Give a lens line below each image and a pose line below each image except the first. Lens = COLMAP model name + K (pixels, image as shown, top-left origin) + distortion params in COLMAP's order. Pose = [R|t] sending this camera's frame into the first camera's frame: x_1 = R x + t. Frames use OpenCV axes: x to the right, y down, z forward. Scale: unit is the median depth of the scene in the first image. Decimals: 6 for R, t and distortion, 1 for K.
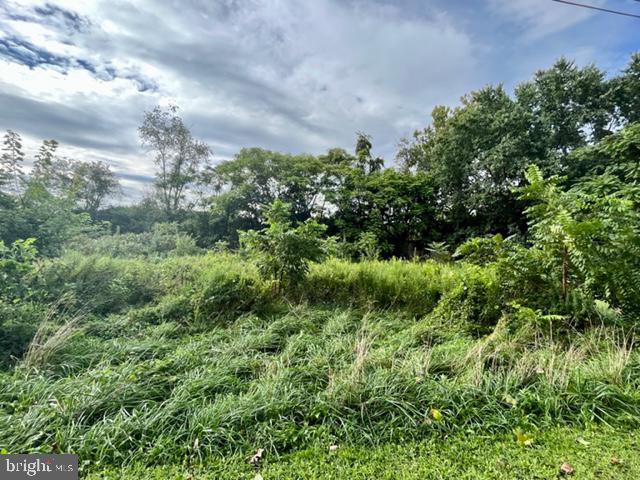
lens RADIAL K [[297.5, 0, 324.5], [0, 297.5, 238.1], [0, 0, 1]] dist [-0.000850, 0.000558]
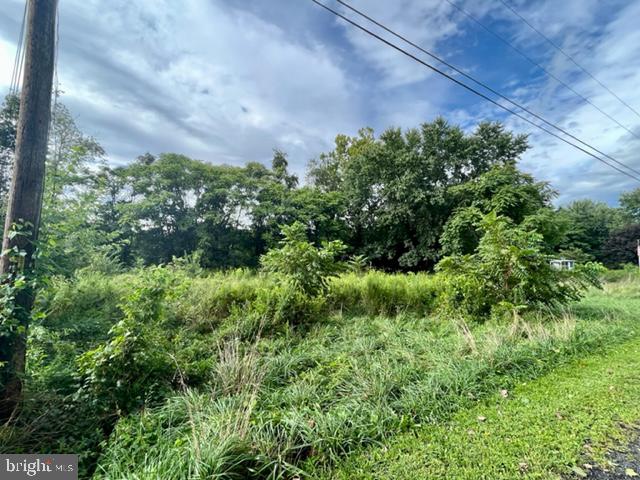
lens RADIAL K [[297.5, 0, 324.5], [0, 297.5, 238.1], [0, 0, 1]] dist [-0.000850, 0.000558]
pose [[0.924511, 0.011179, 0.380991, -0.102641], [0.003380, 0.999290, -0.037523, -0.005516], [-0.381140, 0.035978, 0.923817, -0.013415]]
